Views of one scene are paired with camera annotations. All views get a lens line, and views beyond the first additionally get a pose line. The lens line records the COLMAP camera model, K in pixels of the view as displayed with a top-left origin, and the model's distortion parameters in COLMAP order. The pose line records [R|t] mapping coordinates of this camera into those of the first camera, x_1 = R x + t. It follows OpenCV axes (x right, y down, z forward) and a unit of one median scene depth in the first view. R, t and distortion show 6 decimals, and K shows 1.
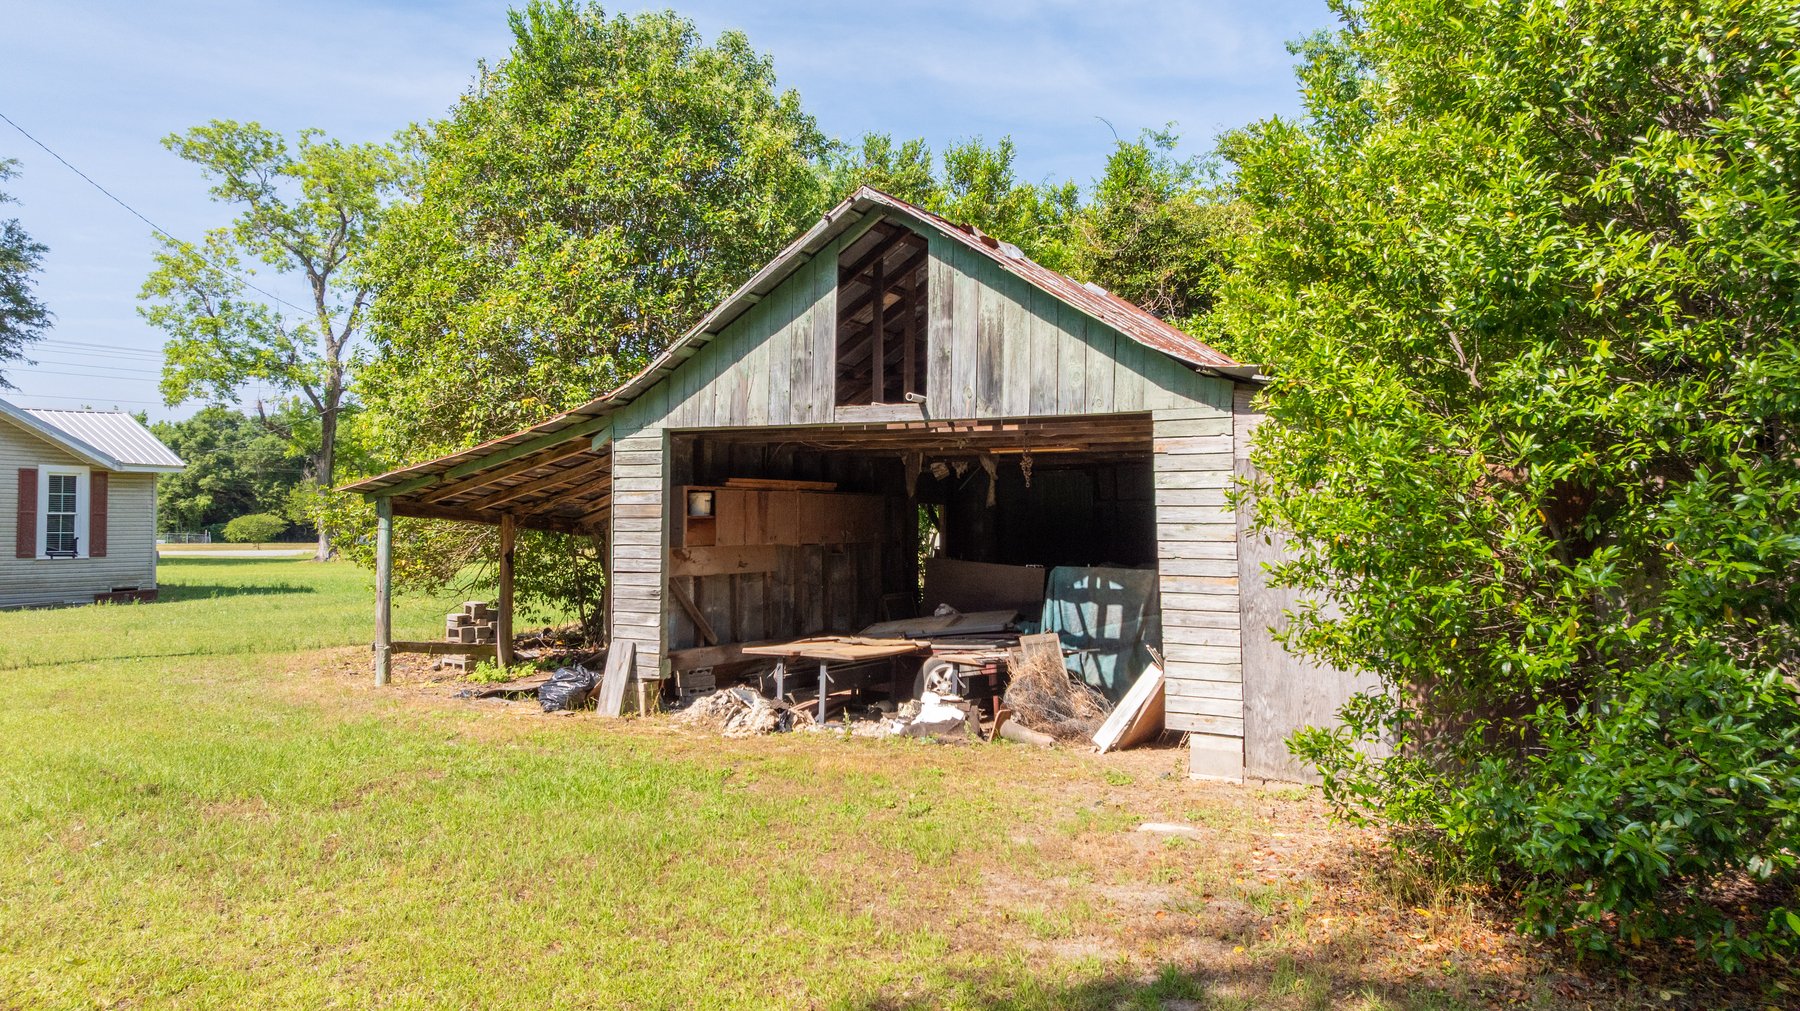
lens RADIAL K [[1236.9, 0, 900.0], [0, 1236.9, 505.5], [0, 0, 1]] dist [-0.048942, 0.030129]
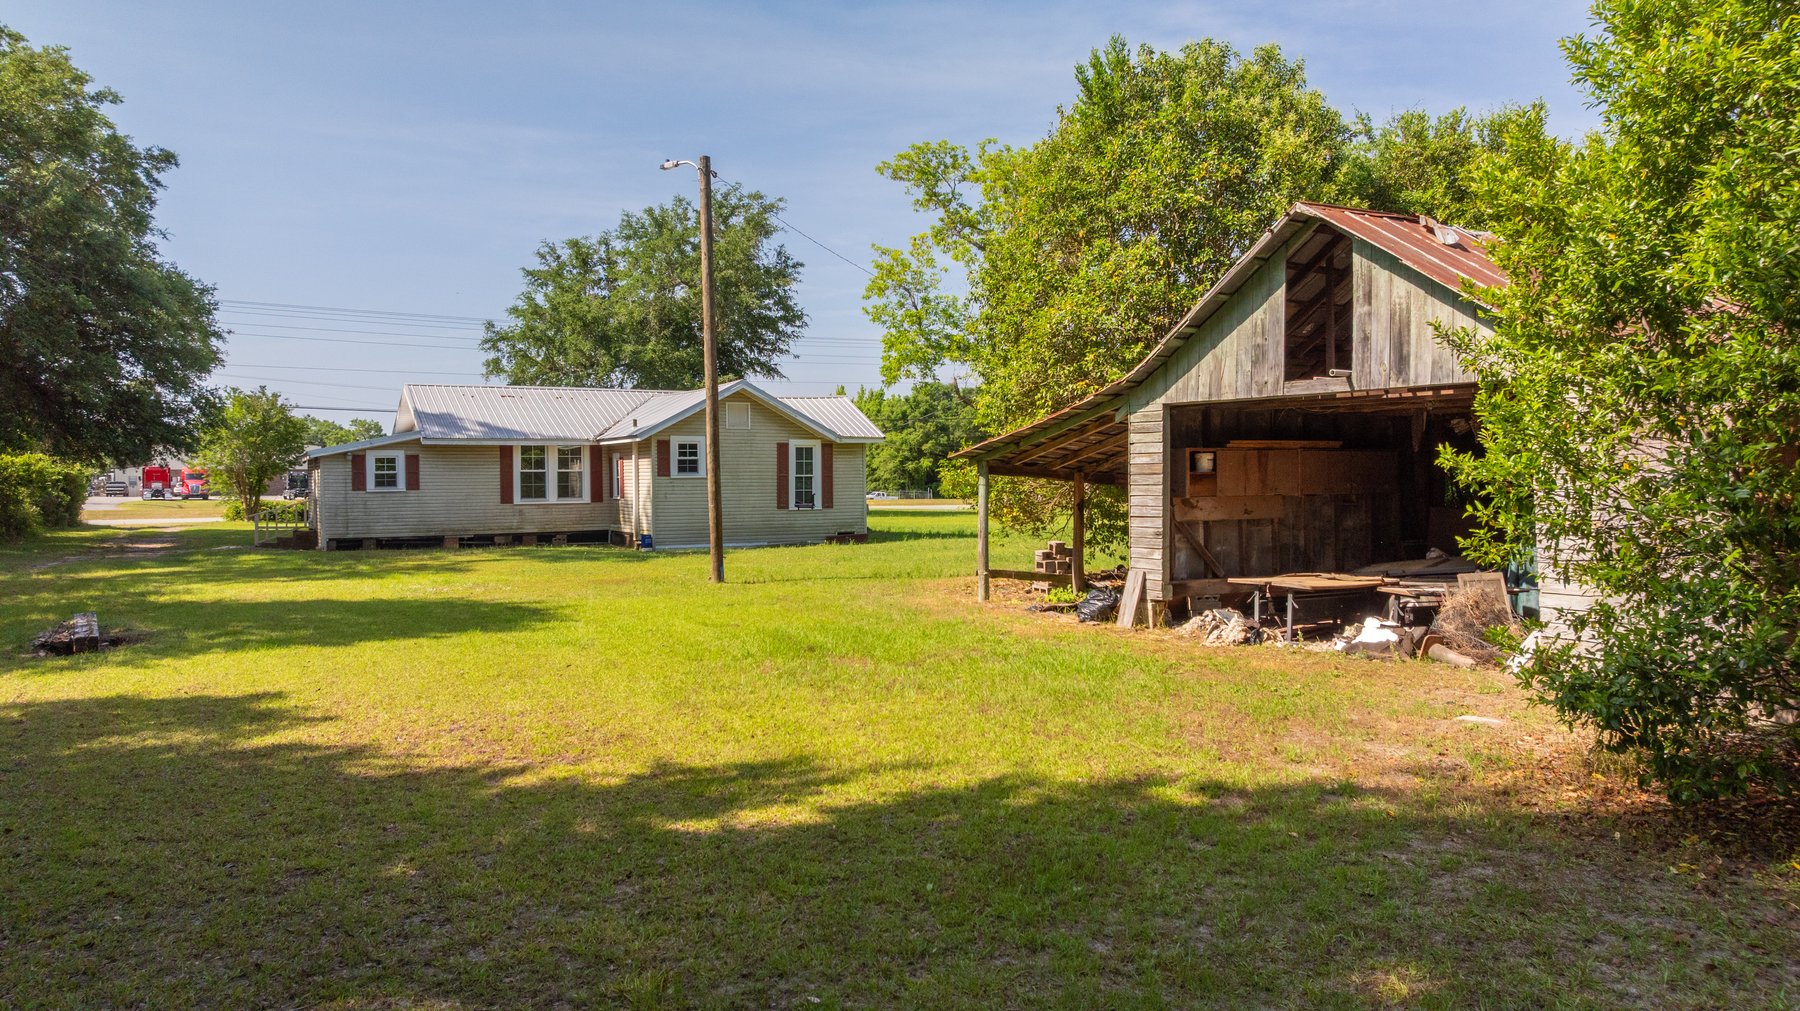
lens RADIAL K [[1261.2, 0, 900.0], [0, 1261.2, 505.5], [0, 0, 1]] dist [-0.046306, -0.001594]
pose [[0.851879, 0.000854, -0.523738, 0.213598], [0.017708, 0.999380, 0.030431, -0.001510], [0.523439, -0.035198, 0.851336, -0.207522]]
